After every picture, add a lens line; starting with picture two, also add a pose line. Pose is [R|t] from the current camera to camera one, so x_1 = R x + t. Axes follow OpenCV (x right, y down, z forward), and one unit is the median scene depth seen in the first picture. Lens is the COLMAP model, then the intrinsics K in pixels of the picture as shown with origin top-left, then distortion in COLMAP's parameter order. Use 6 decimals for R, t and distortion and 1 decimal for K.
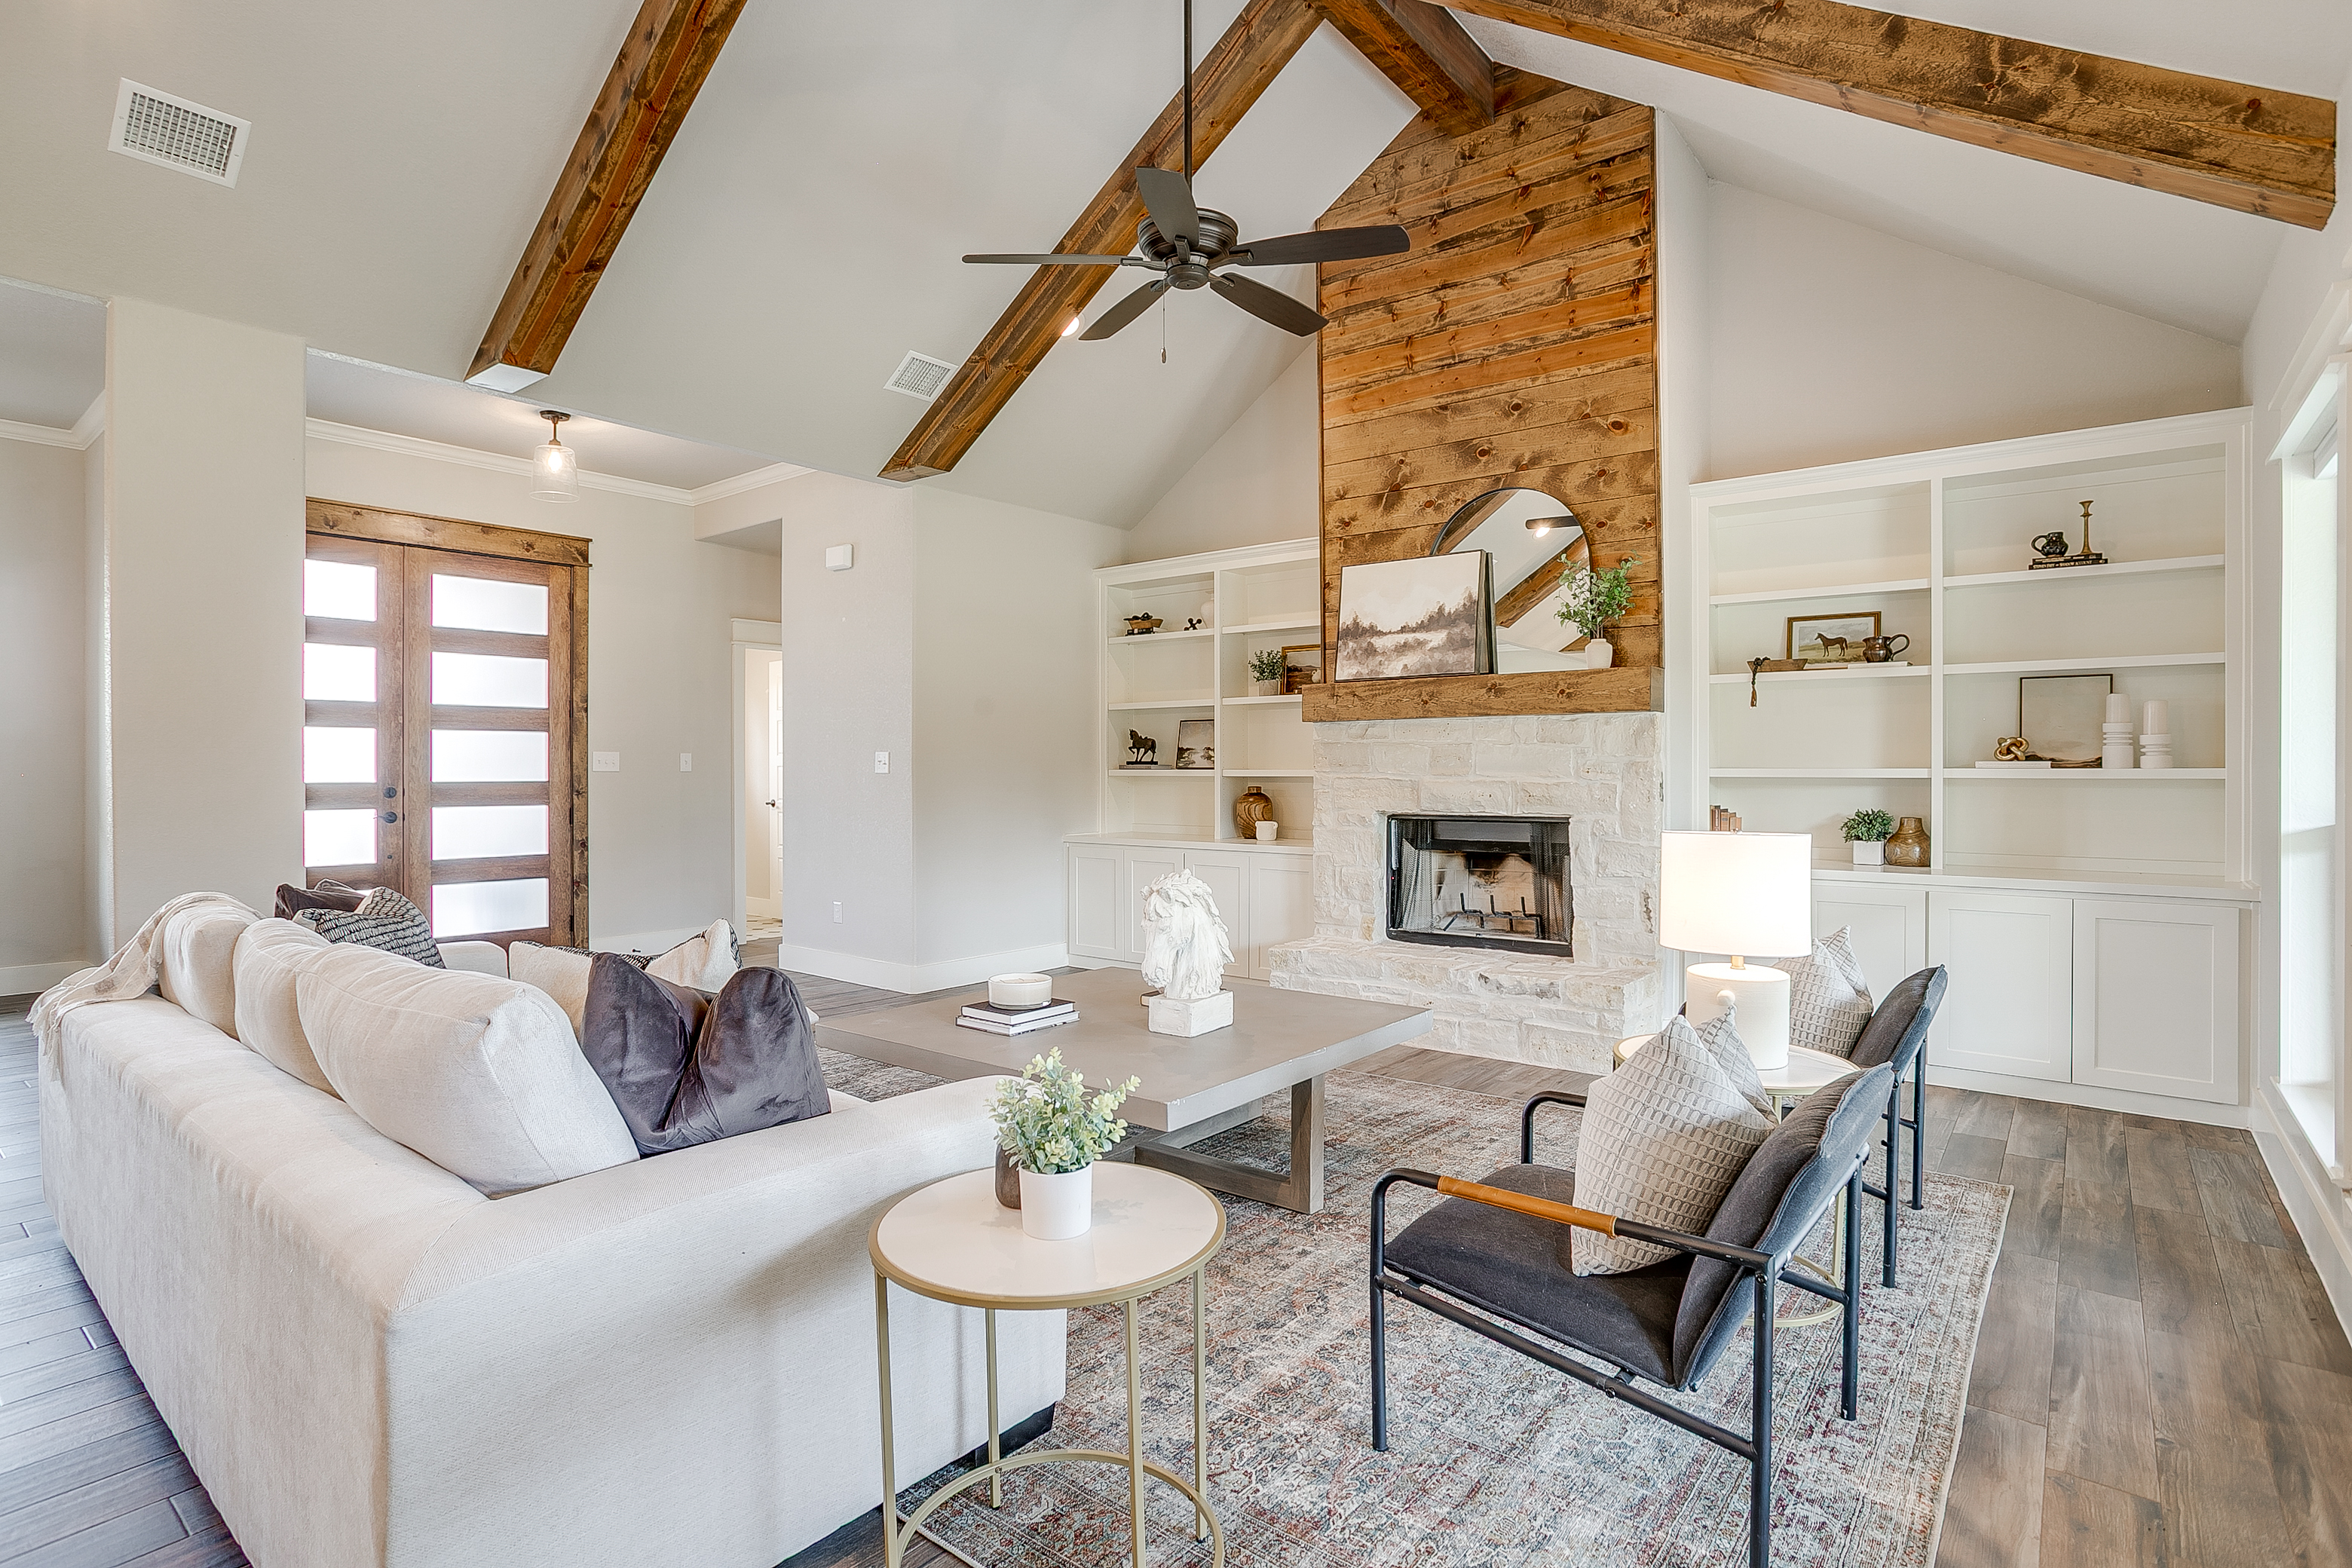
lens RADIAL K [[1179.5, 0, 1149.3], [0, 1179.5, 772.6], [0, 0, 1]] dist [-0.072163, 0.046998]
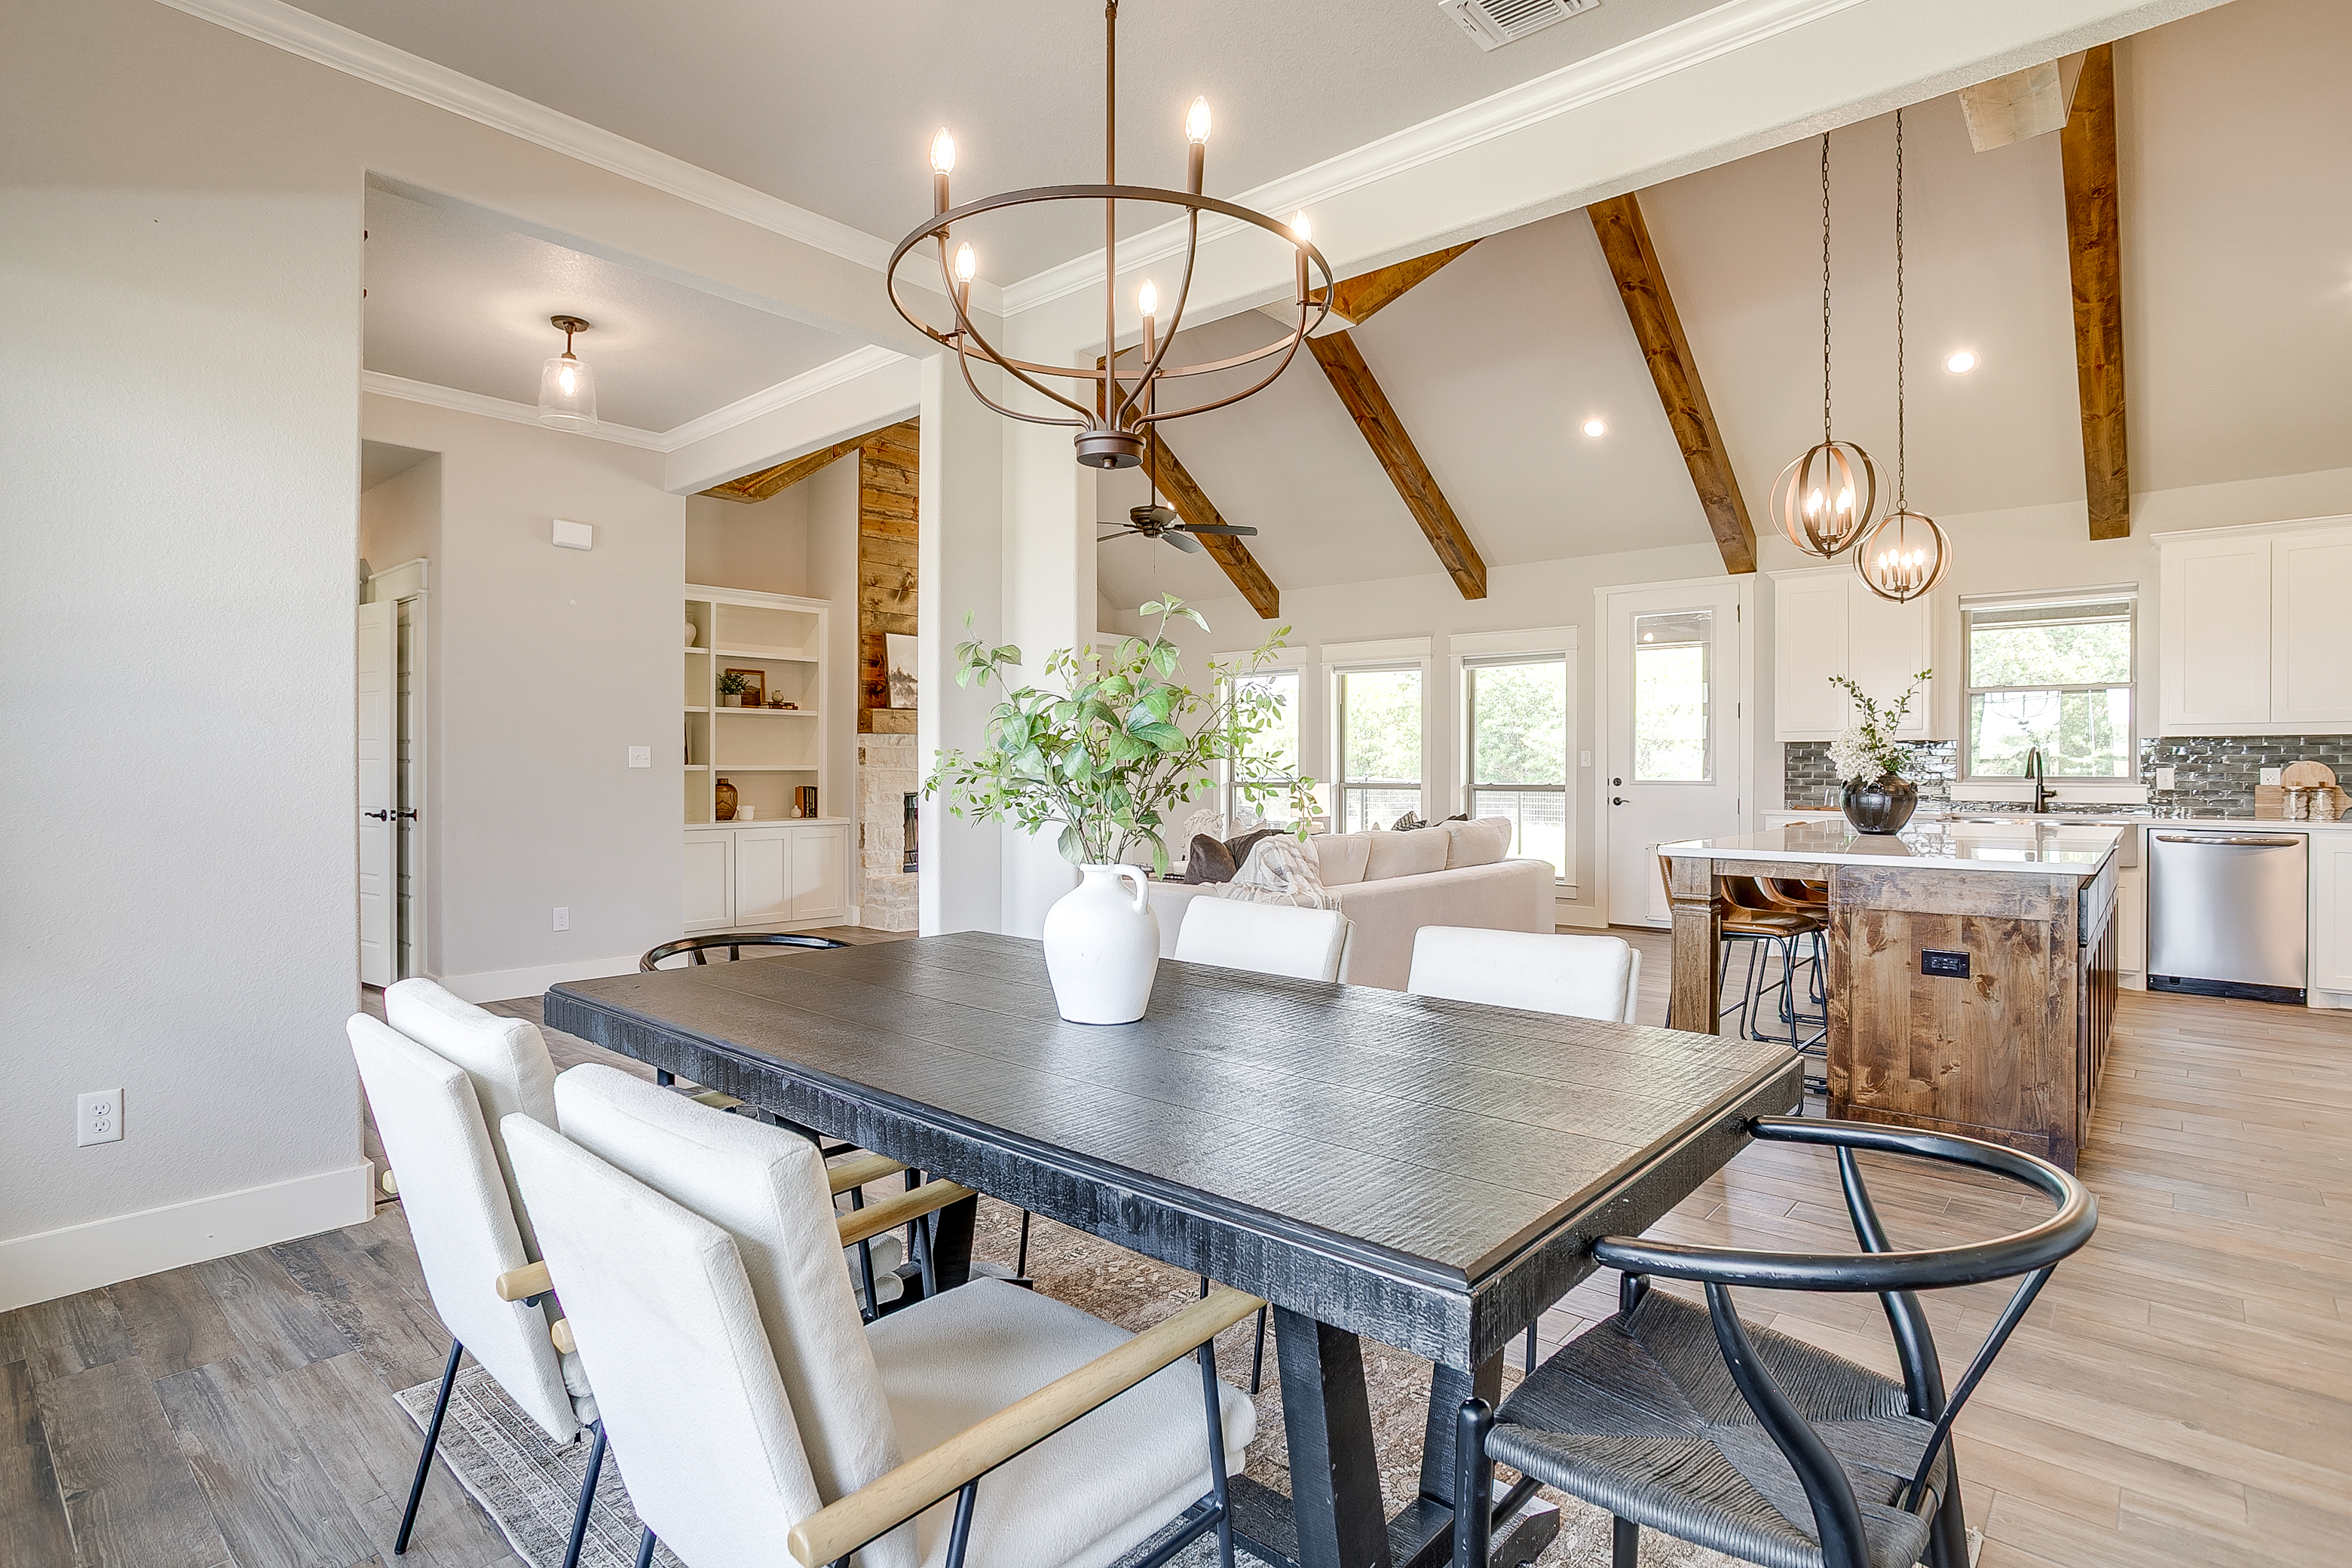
lens RADIAL K [[1183.8, 0, 1168.6], [0, 1183.8, 775.3], [0, 0, 1]] dist [-0.054265, 0.032339]
pose [[0.034878, -0.005239, 0.999378, -1.450702], [0.001976, 0.999985, 0.005173, 0.003533], [-0.999390, 0.001795, 0.034888, 0.614487]]
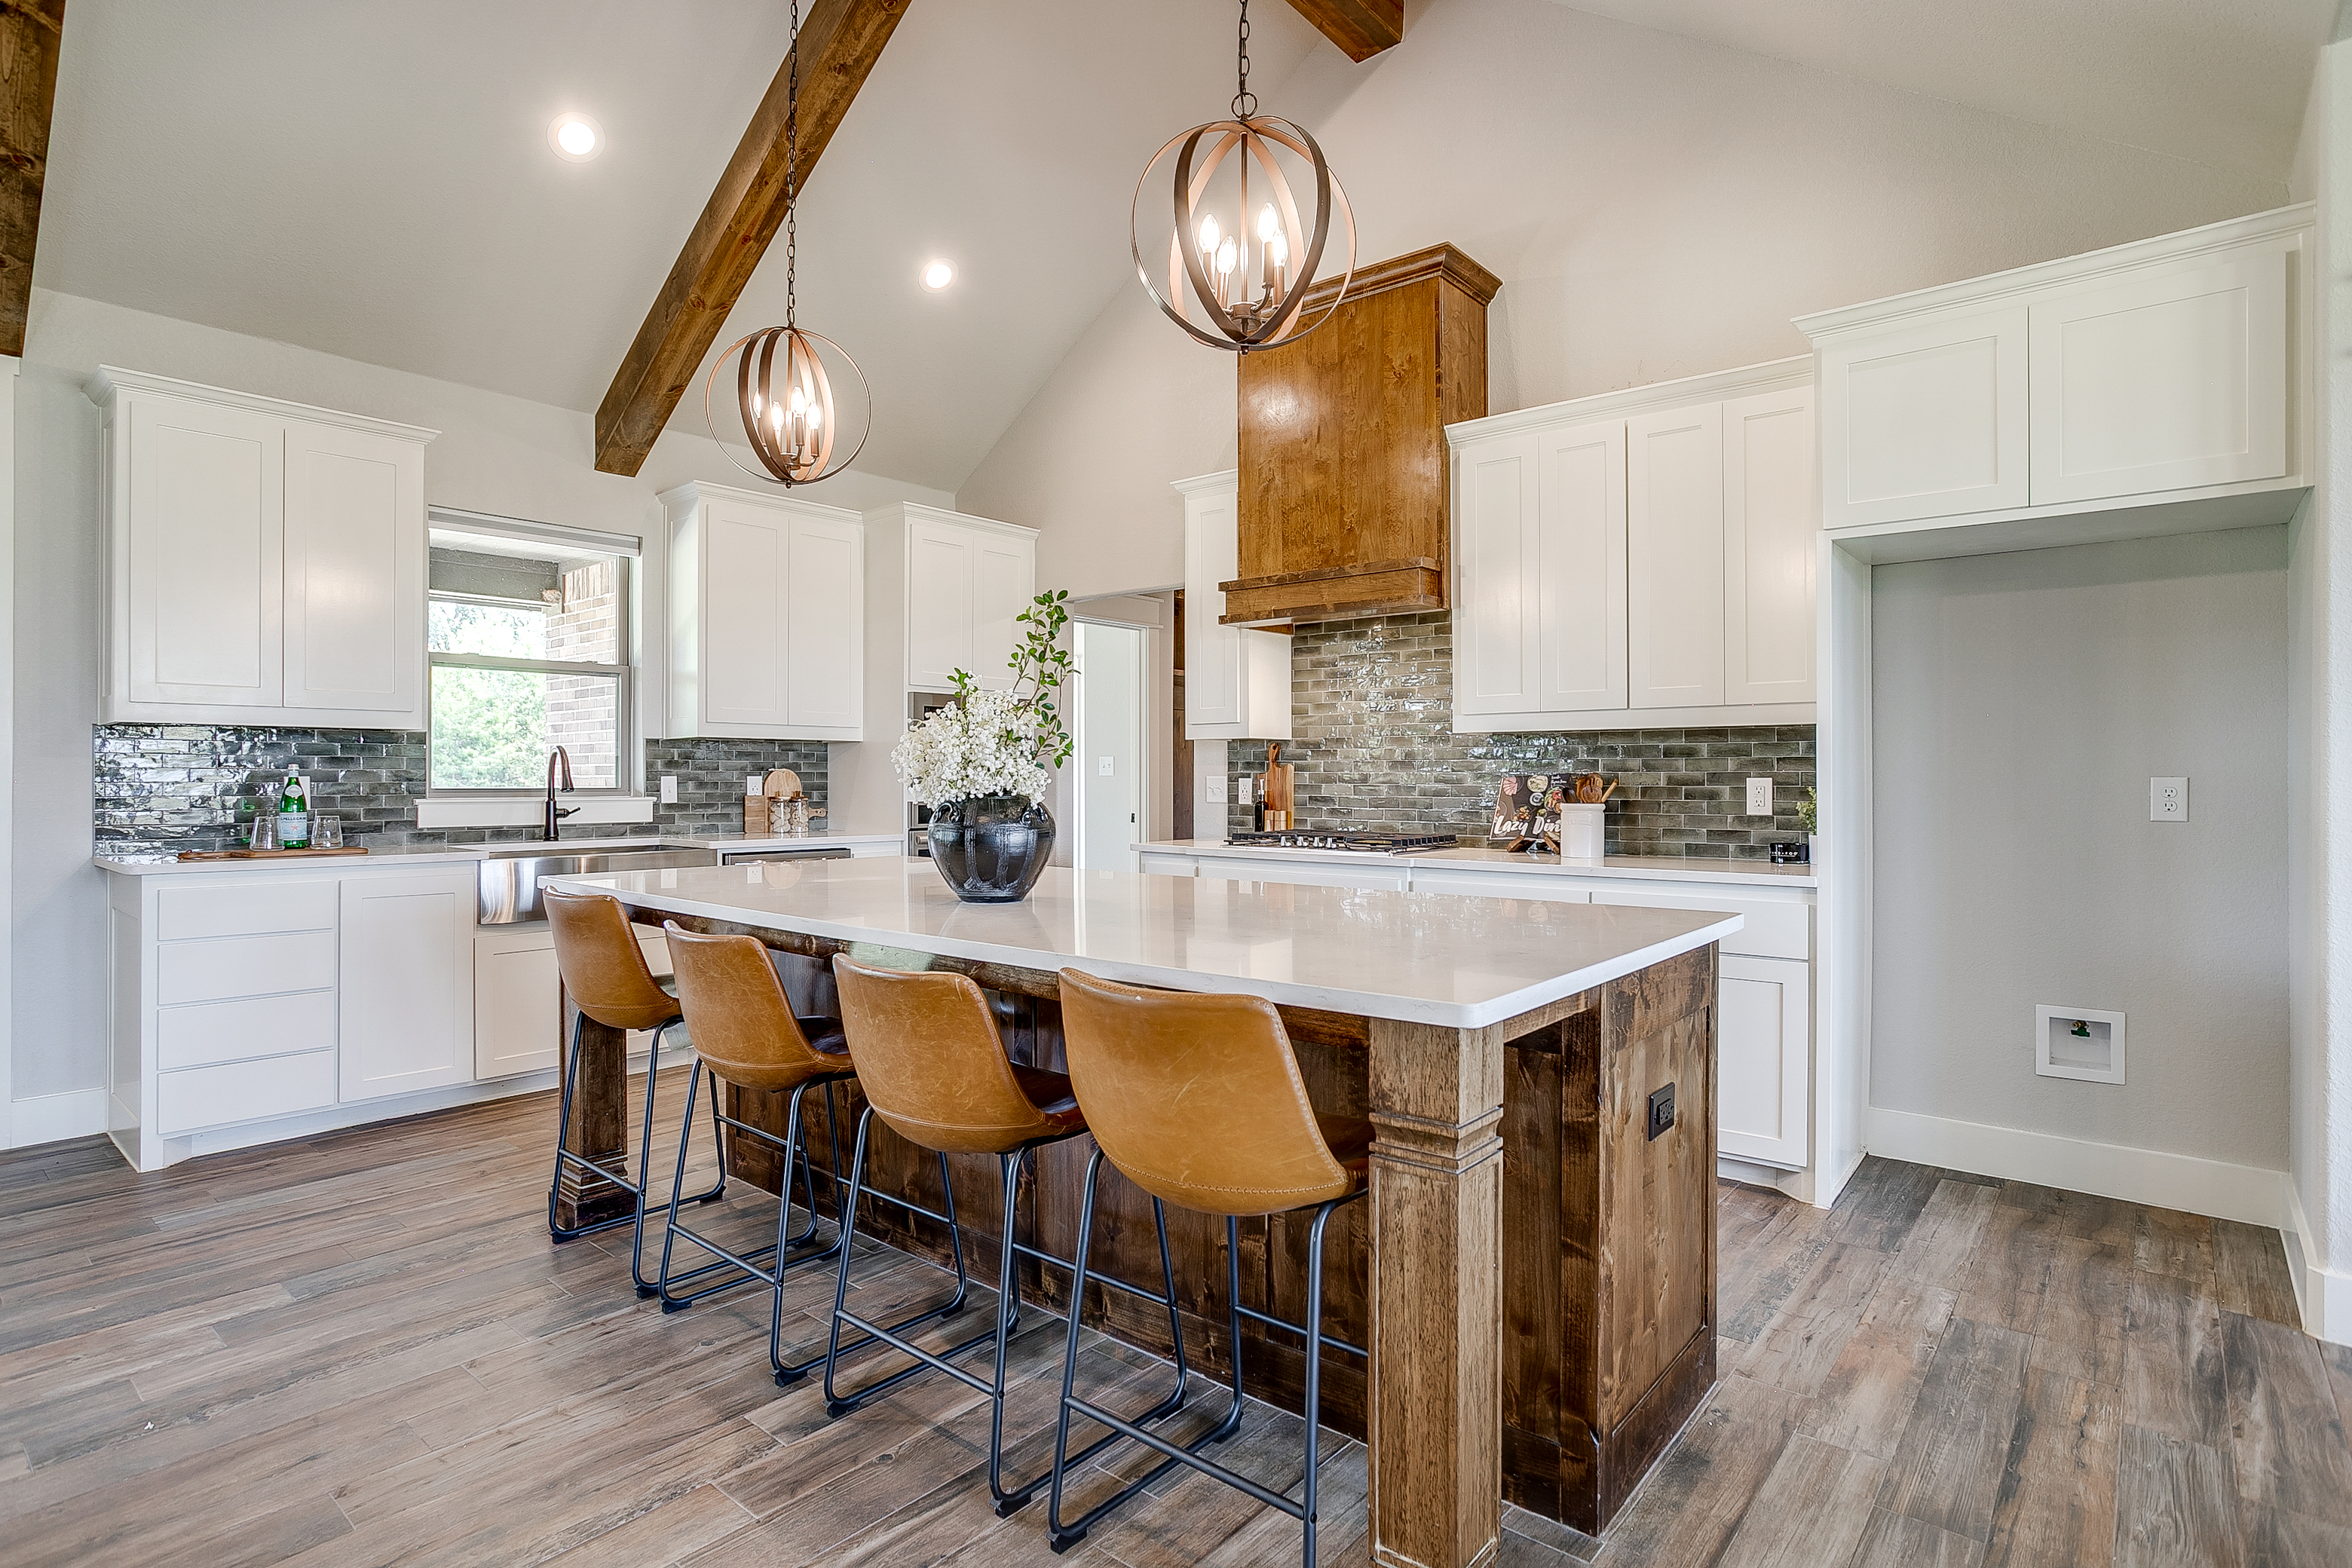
lens RADIAL K [[1195.2, 0, 1160.9], [0, 1195.2, 764.2], [0, 0, 1]] dist [-0.058421, 0.036277]
pose [[-0.999716, 0.000931, 0.023821, -0.642000], [0.000741, 0.999968, -0.007991, 0.002485], [-0.023827, -0.007971, -0.999684, 0.594872]]
